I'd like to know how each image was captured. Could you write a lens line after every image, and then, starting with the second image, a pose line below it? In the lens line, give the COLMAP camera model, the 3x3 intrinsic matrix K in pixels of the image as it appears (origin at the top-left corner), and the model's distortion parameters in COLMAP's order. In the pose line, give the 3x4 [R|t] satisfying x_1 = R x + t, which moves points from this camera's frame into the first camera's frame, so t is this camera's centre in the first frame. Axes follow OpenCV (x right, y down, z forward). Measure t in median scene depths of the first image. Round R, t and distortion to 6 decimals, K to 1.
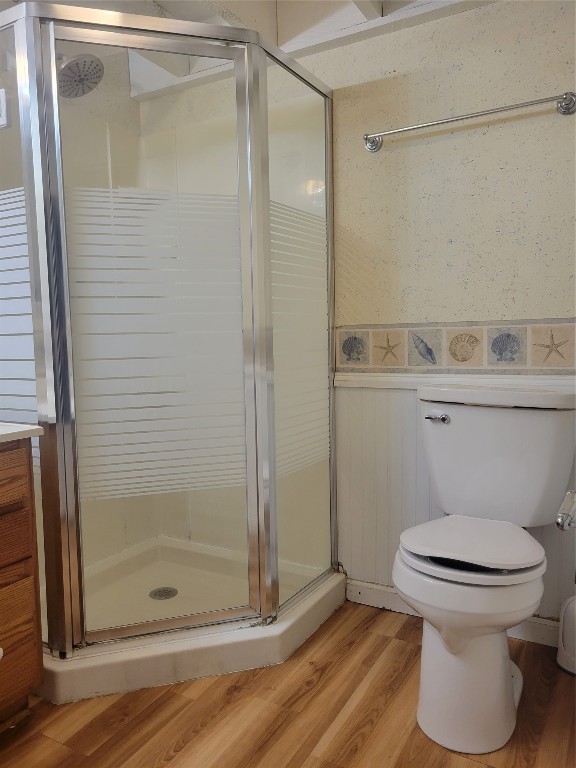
lens RADIAL K [[587.6, 0, 291.9], [0, 587.6, 377.6], [0, 0, 1]] dist [0.069566, -0.050827]
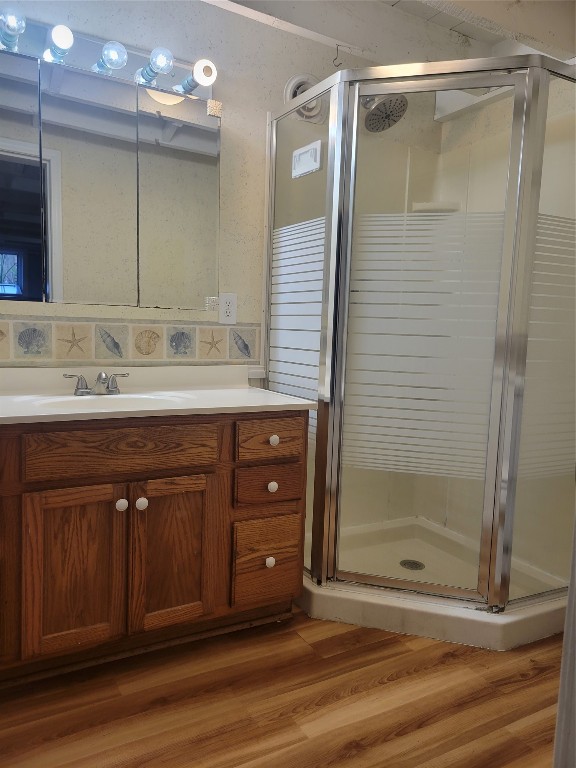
lens RADIAL K [[587.6, 0, 286.8], [0, 587.6, 388.1], [0, 0, 1]] dist [0.069566, -0.050827]
pose [[0.859068, 0.106404, -0.500680, 0.147362], [-0.094224, 0.994313, 0.049641, -0.006359], [0.503115, 0.004531, 0.864208, -0.131671]]
